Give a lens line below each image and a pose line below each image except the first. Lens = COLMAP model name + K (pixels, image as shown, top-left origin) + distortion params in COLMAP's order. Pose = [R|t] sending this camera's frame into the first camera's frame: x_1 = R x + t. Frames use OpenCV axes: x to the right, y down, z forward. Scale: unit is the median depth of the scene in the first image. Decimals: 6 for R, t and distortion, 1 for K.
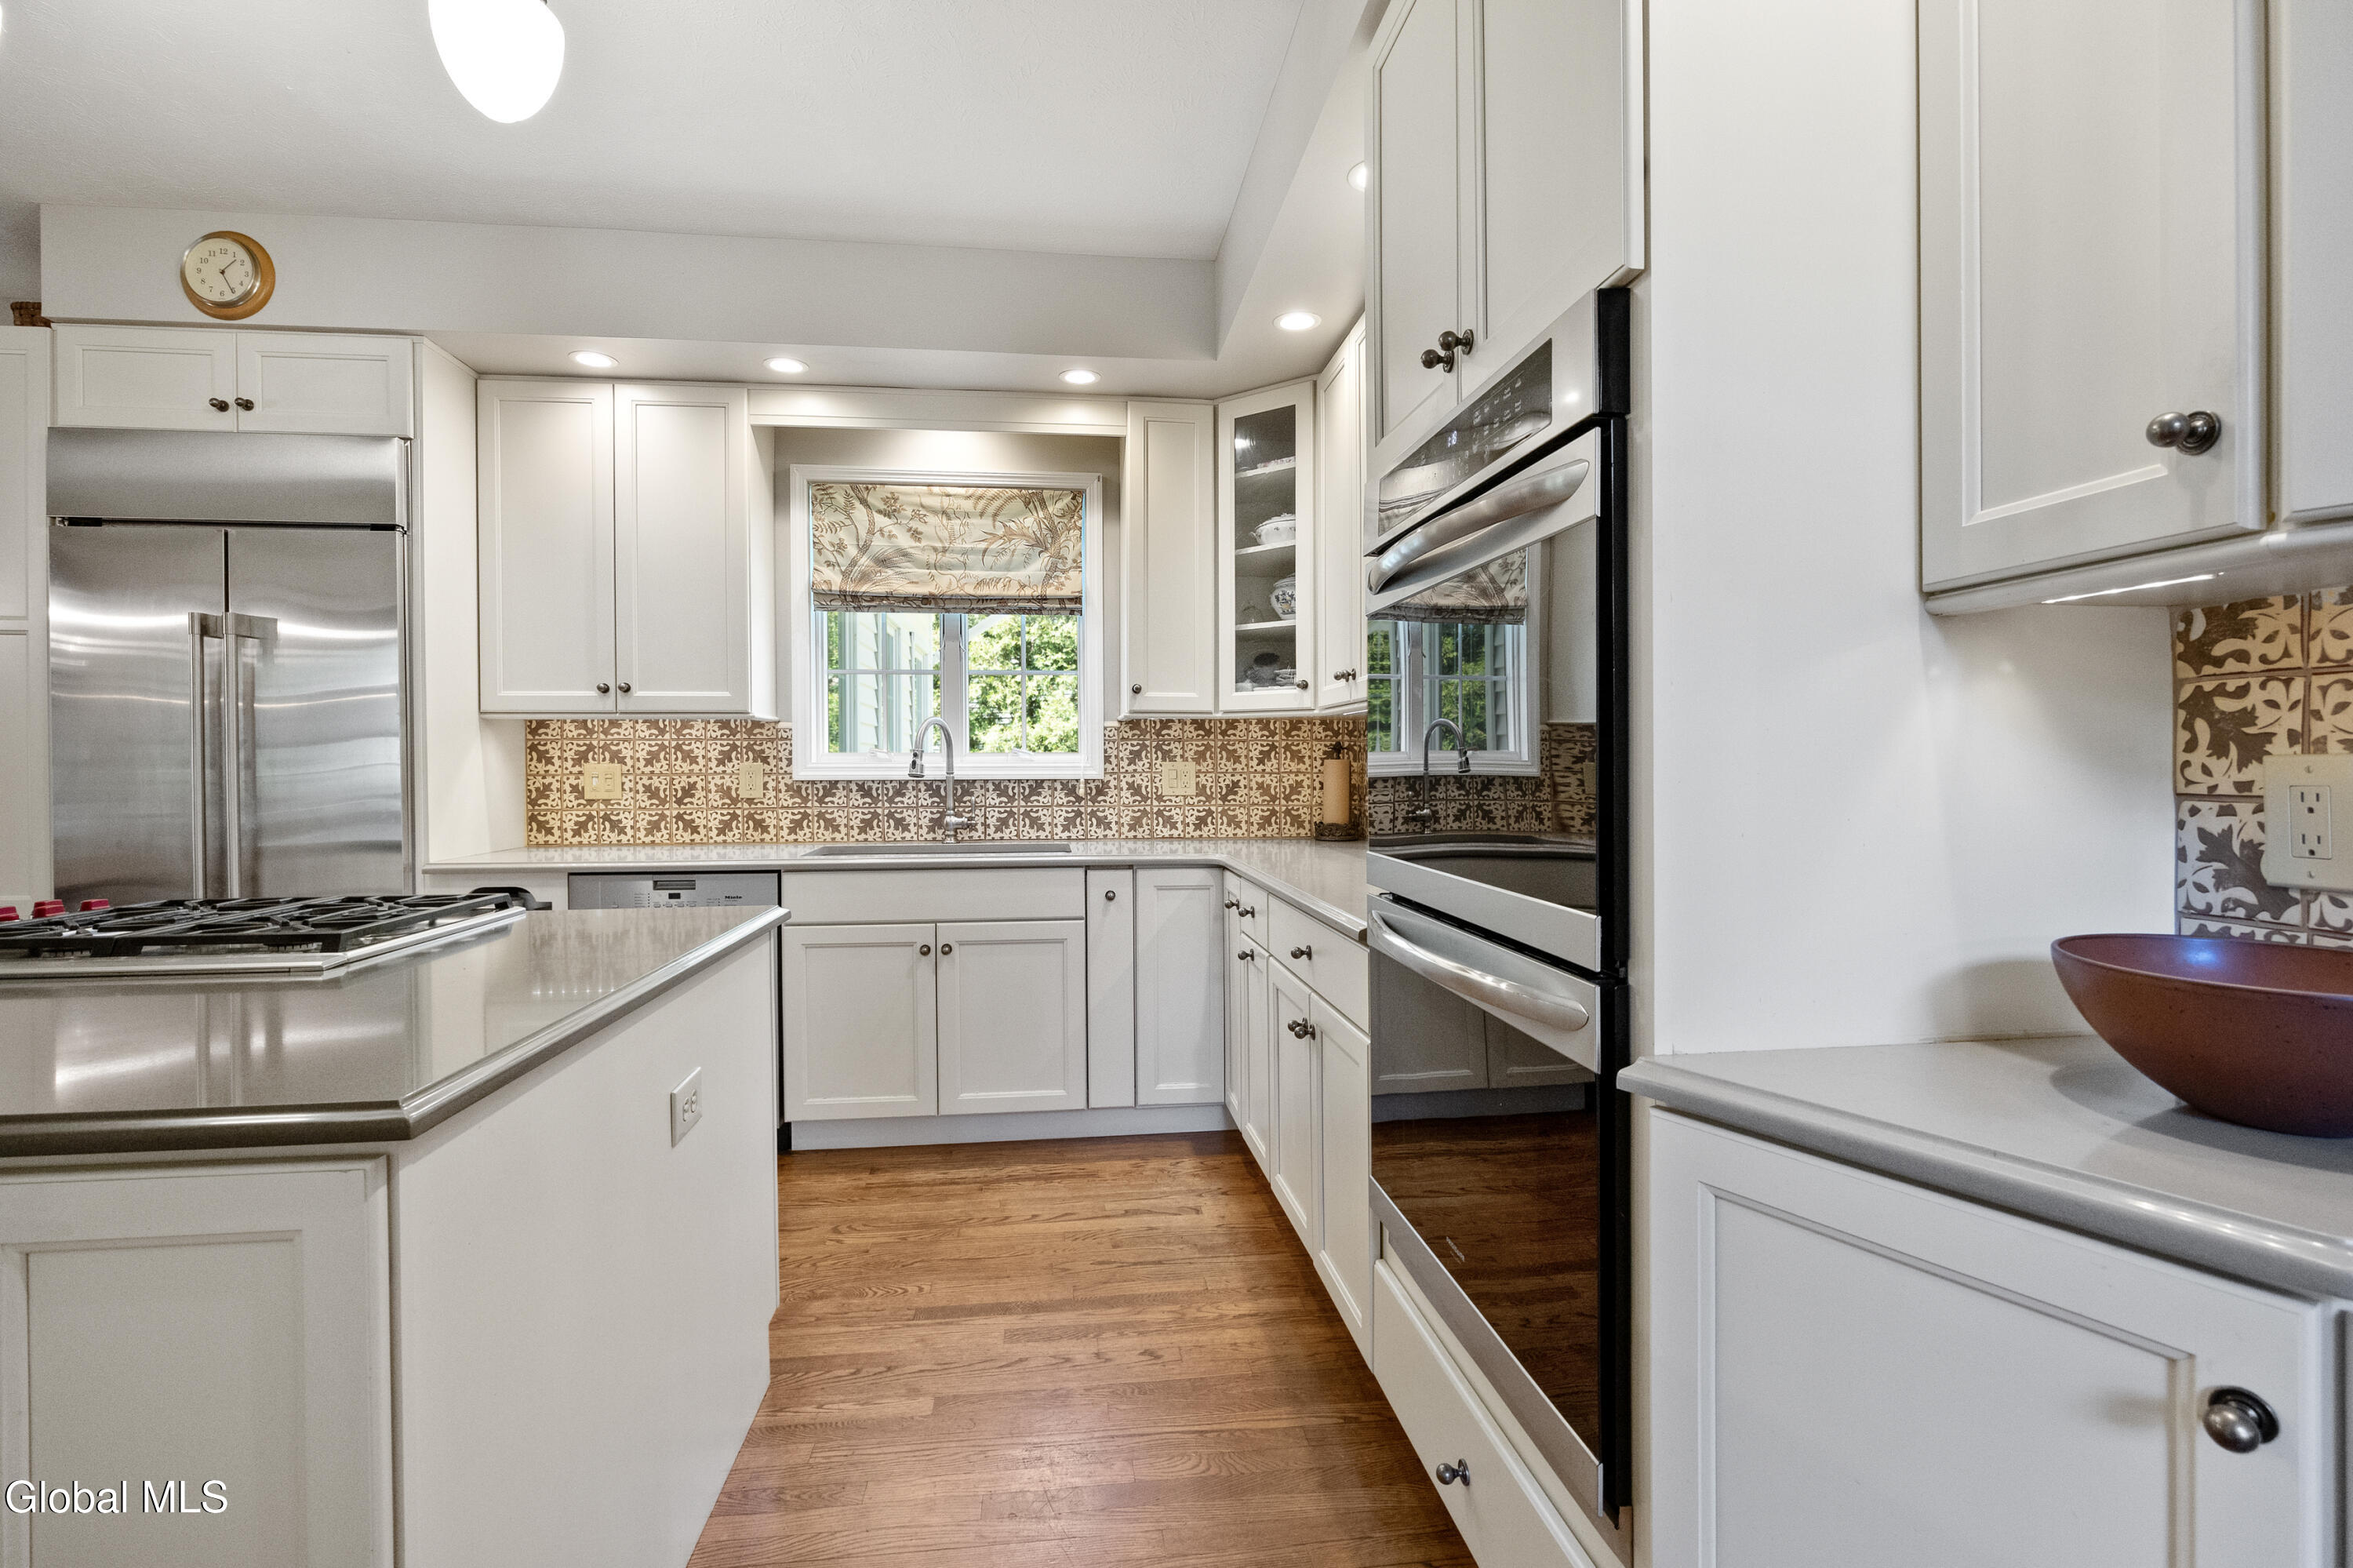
lens RADIAL K [[1074.2, 0, 1174.6], [0, 1074.2, 782.1], [0, 0, 1]] dist [-0.014310, -0.000179]
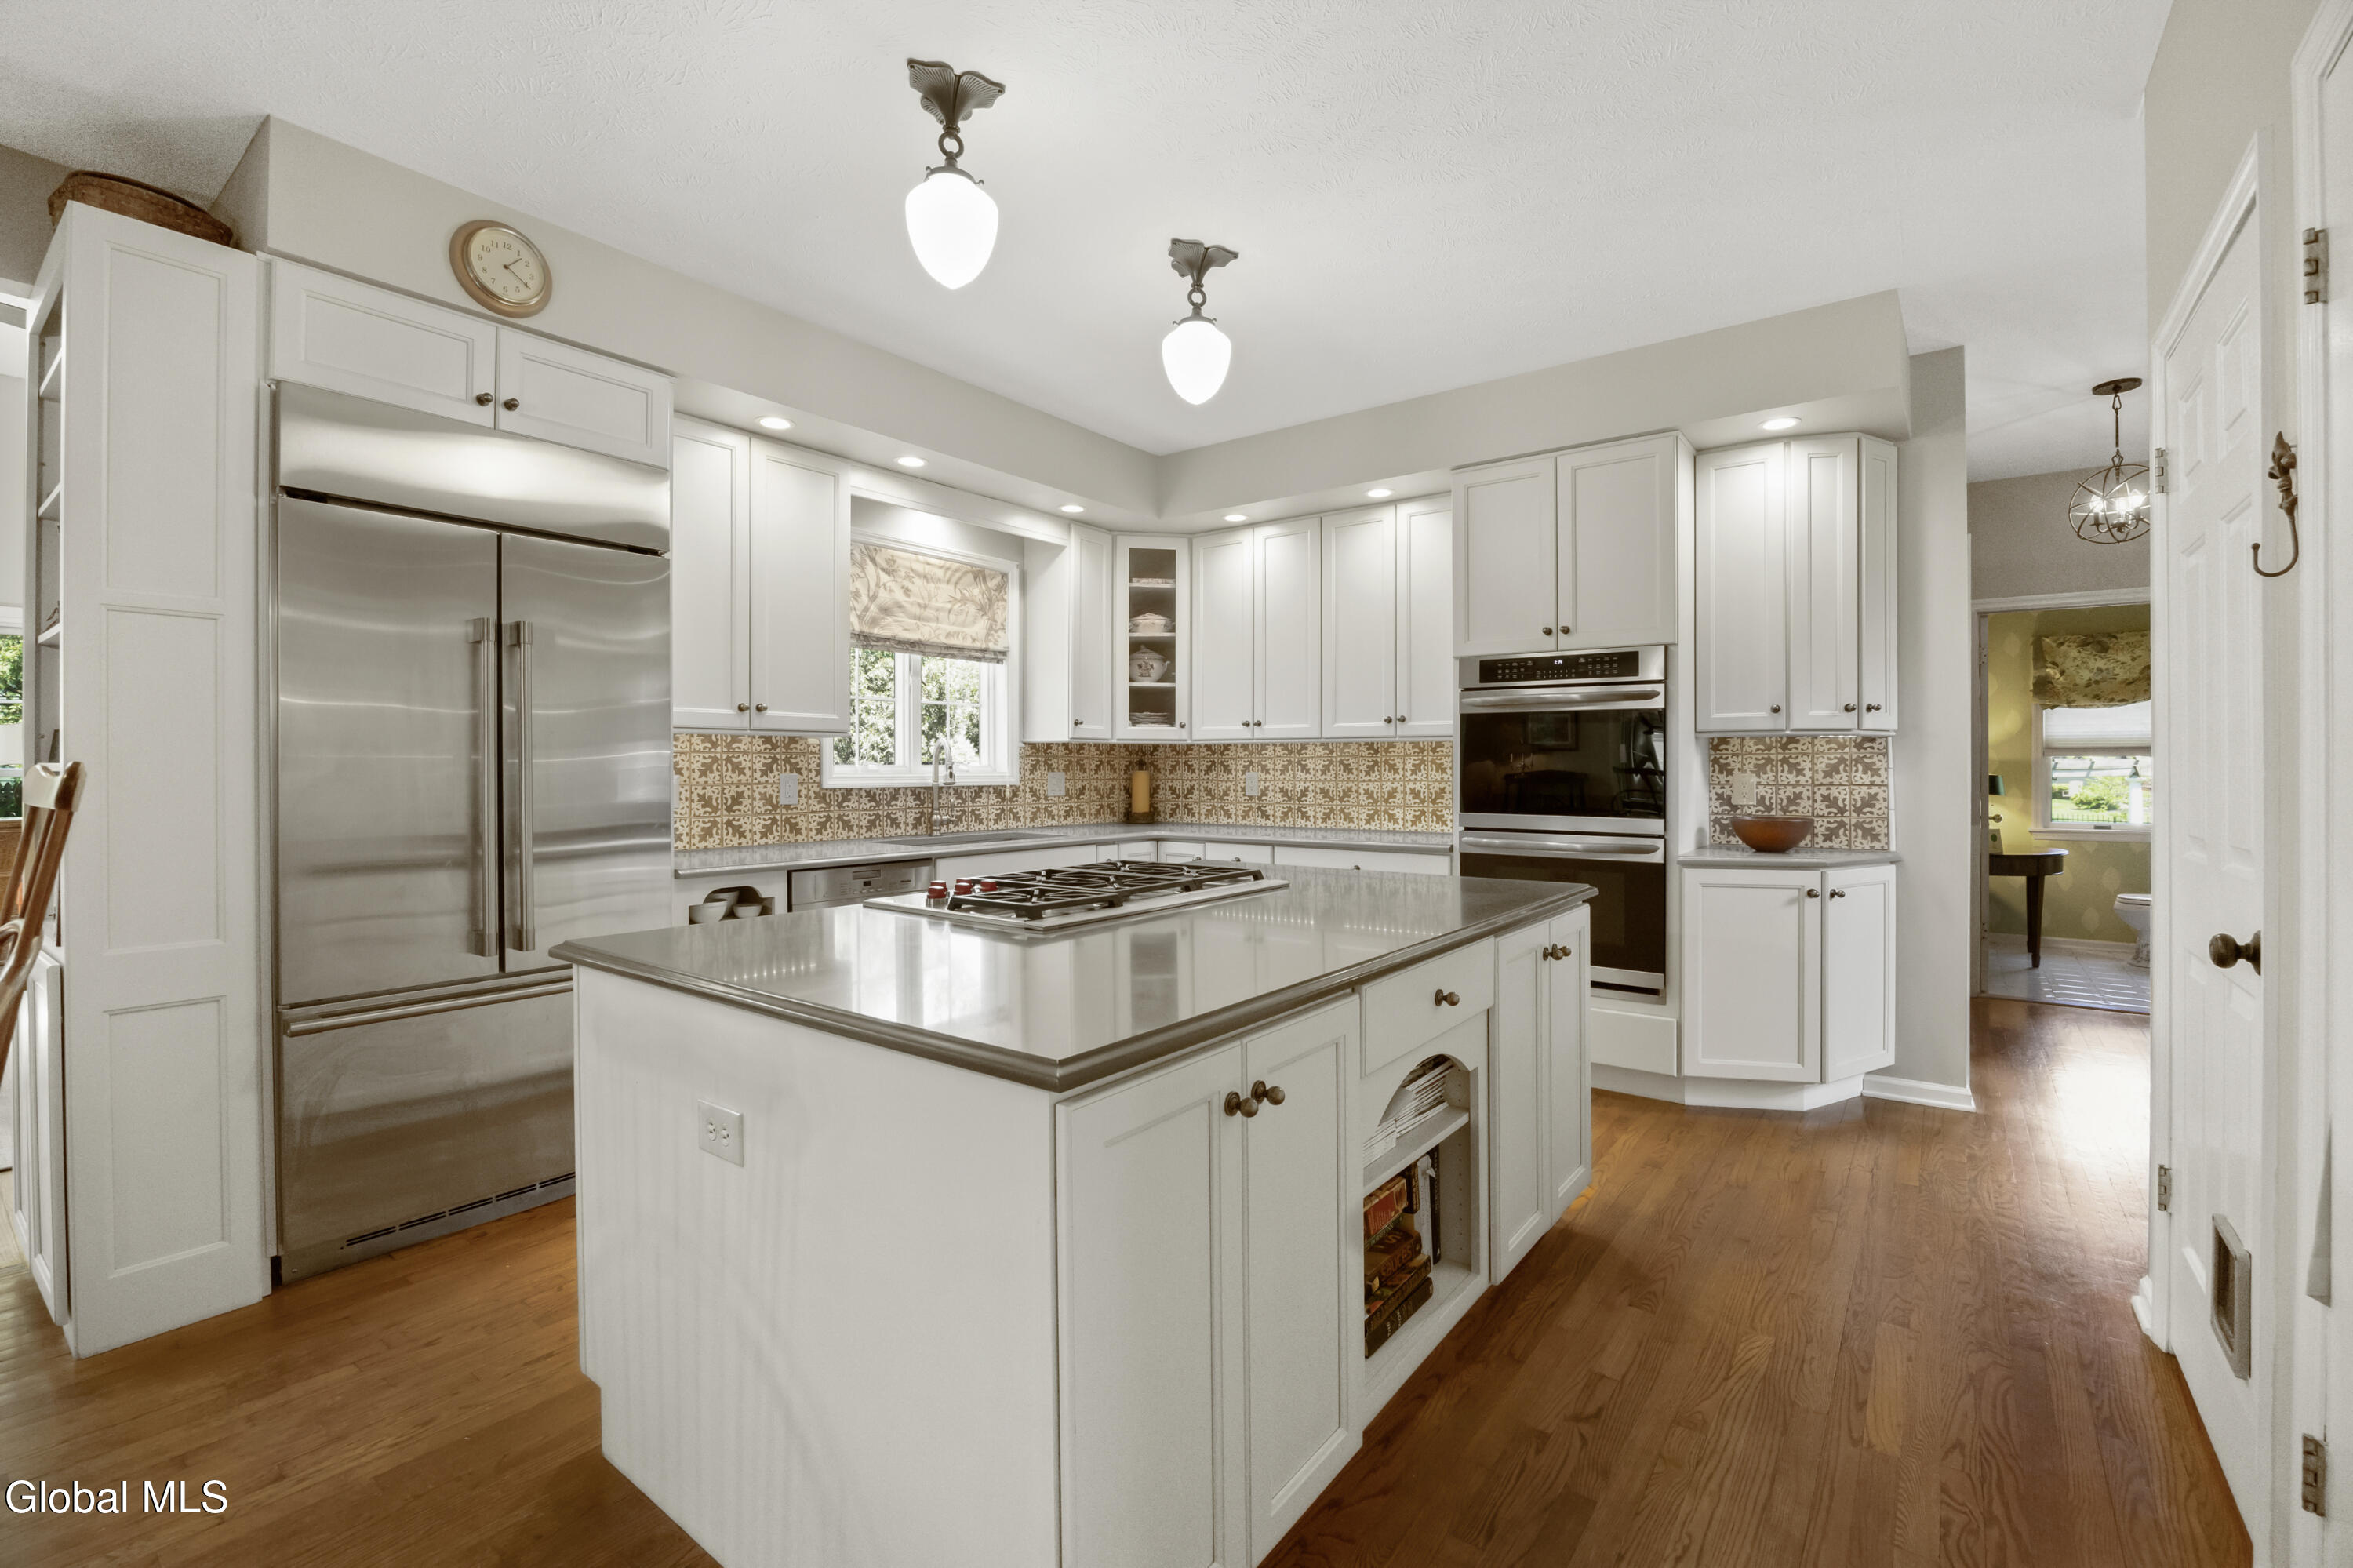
lens RADIAL K [[1012.1, 0, 1196.7], [0, 1012.1, 765.9], [0, 0, 1]] dist [-0.007220, 0.001680]
pose [[0.692168, 0.002620, 0.721731, -0.887938], [0.011048, 0.999838, -0.014225, -0.006259], [-0.721652, 0.017820, 0.692027, -0.062573]]
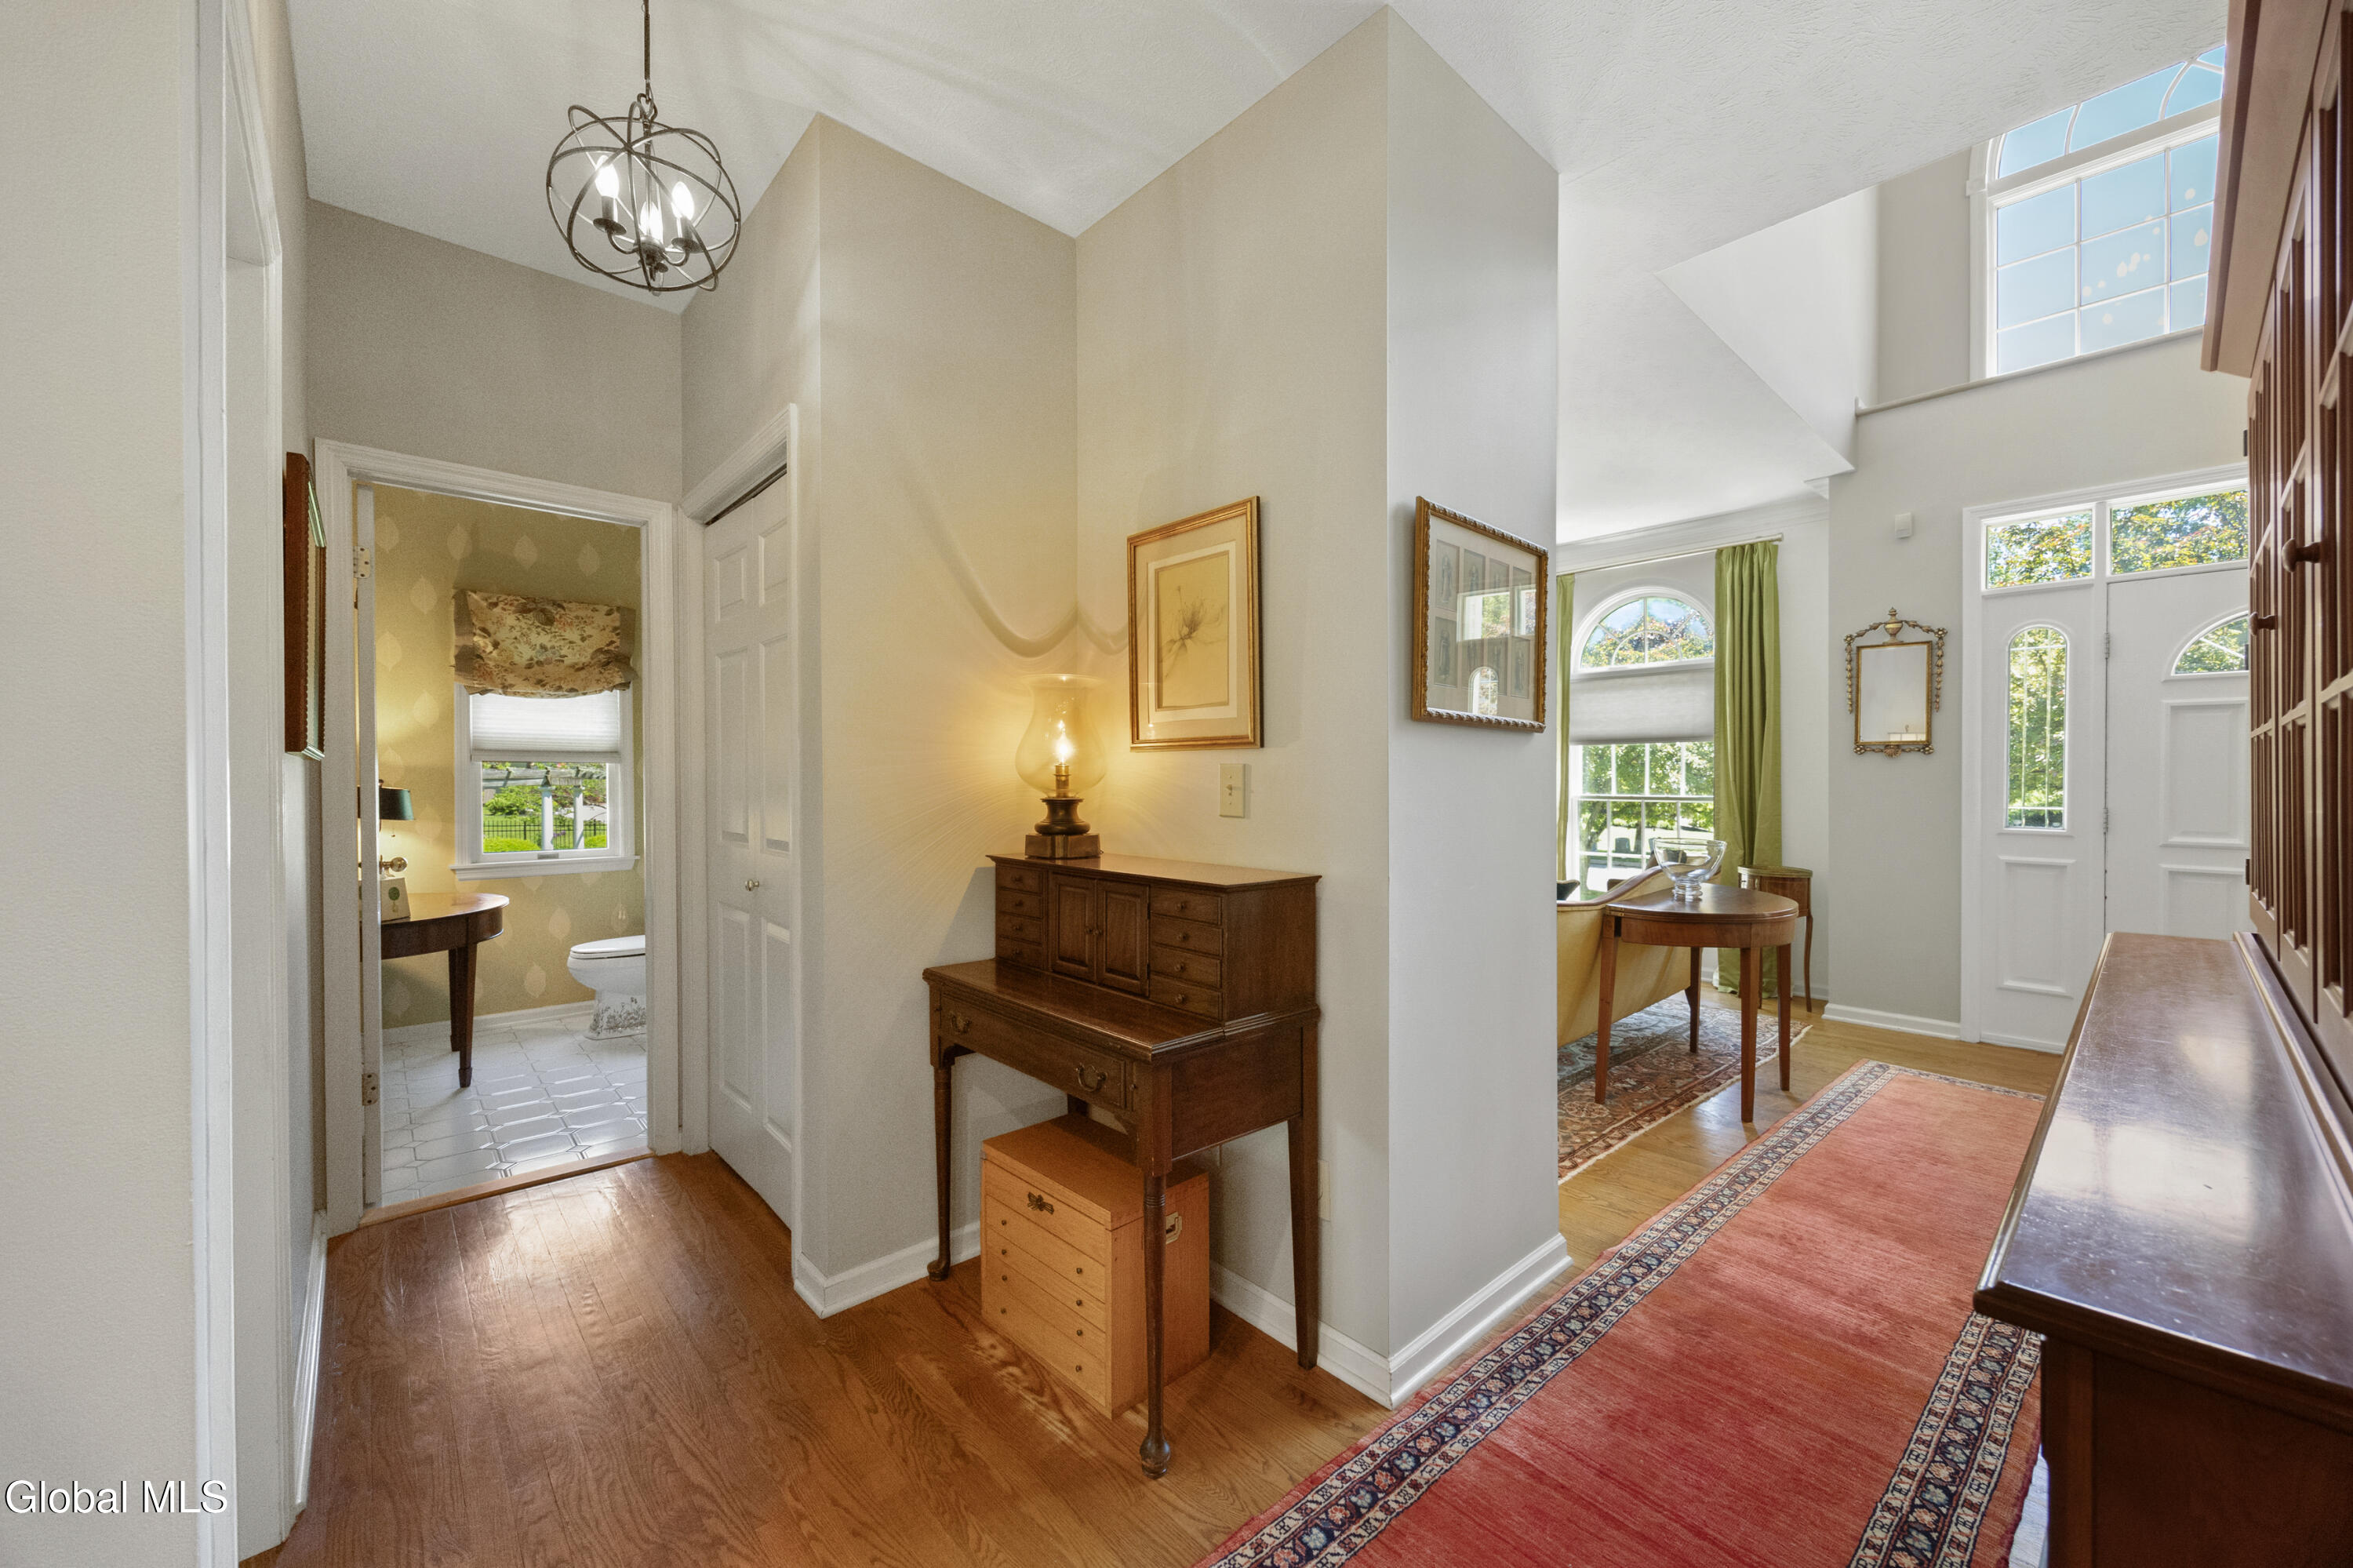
lens RADIAL K [[902.2, 0, 1198.4], [0, 902.2, 787.2], [0, 0, 1]] dist [-0.001624, 0.000013]
pose [[-0.582071, -0.007564, 0.813103, -0.431323], [0.015111, 0.999683, 0.020117, -0.007818], [-0.812998, 0.023997, -0.581772, -0.026934]]
